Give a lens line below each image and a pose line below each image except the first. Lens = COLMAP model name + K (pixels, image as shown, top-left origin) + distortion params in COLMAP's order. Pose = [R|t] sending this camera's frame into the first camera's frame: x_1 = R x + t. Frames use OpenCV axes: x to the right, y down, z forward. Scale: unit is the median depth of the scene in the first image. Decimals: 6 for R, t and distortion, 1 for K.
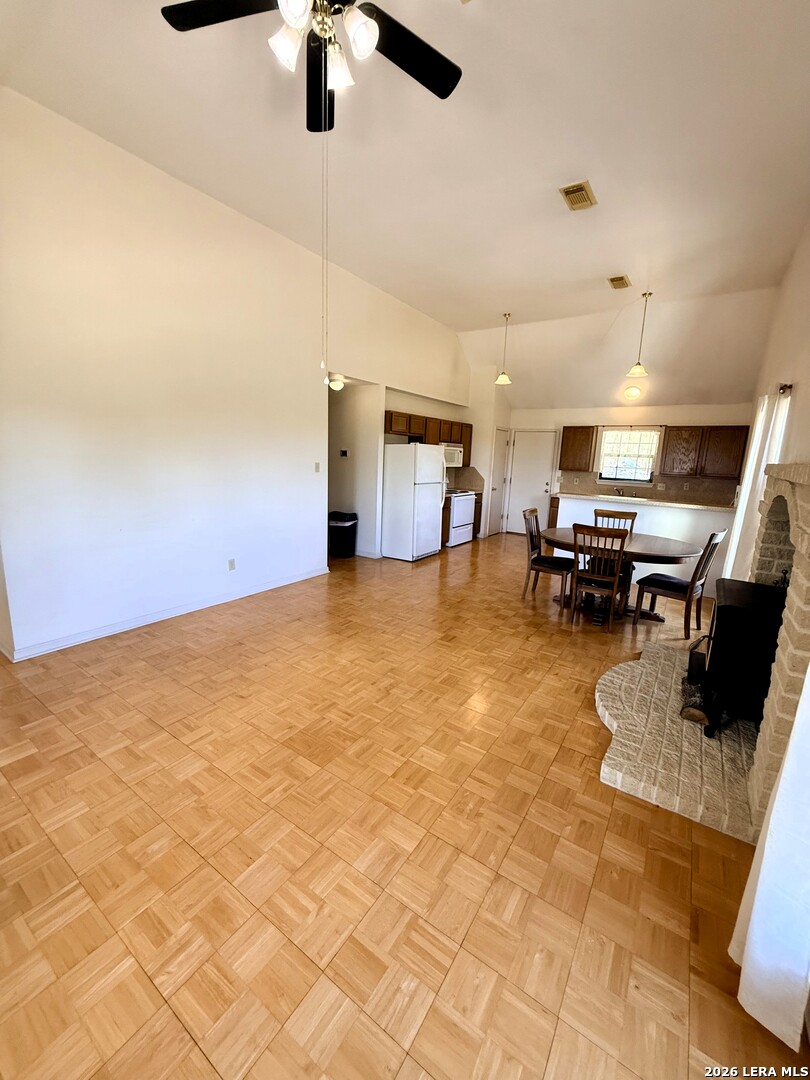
lens RADIAL K [[430.6, 0, 405.4], [0, 430.6, 534.7], [0, 0, 1]] dist [0.000588, 0.000310]
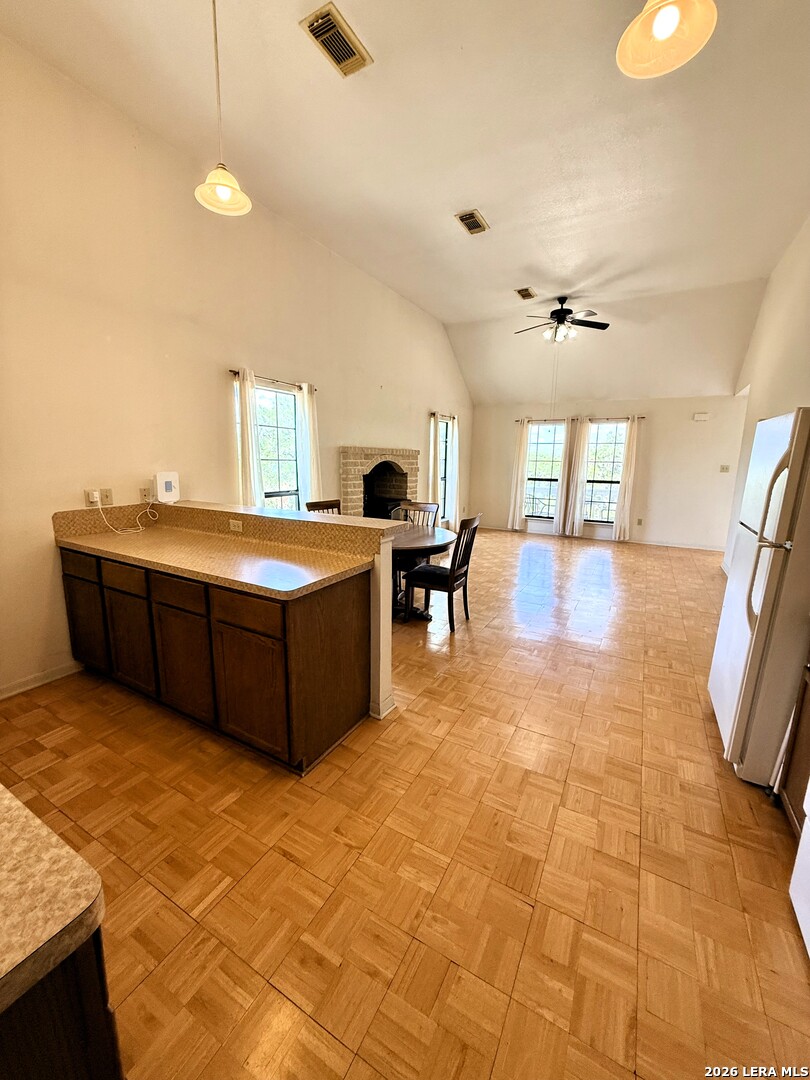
lens RADIAL K [[430.6, 0, 403.7], [0, 430.6, 534.7], [0, 0, 1]] dist [0.000588, 0.000310]
pose [[-0.995408, -0.037198, -0.088202, 0.340031], [-0.066542, 0.931262, 0.358222, -0.210079], [0.068814, 0.362446, -0.929461, 1.233309]]
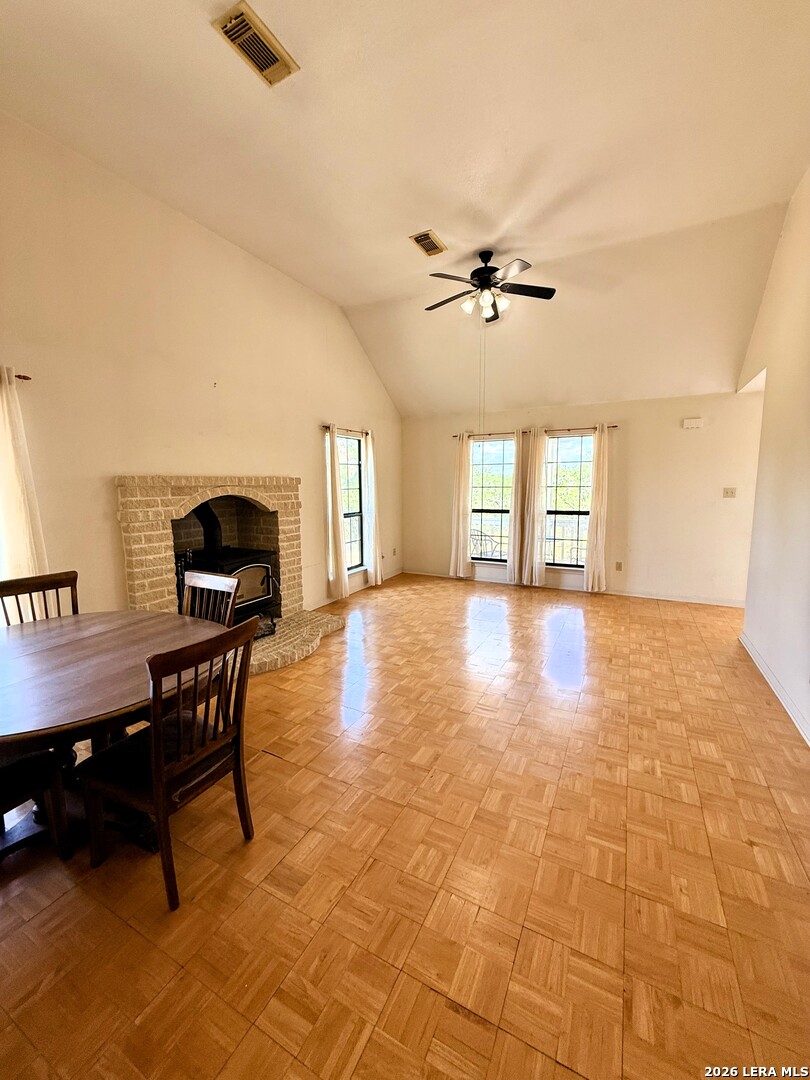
lens RADIAL K [[430.6, 0, 405.1], [0, 430.6, 535.8], [0, 0, 1]] dist [0.000588, 0.000310]
pose [[-0.993406, -0.014289, -0.113756, 0.129845], [-0.048657, 0.950961, 0.305461, -0.168346], [0.103812, 0.308982, -0.945385, 0.938717]]
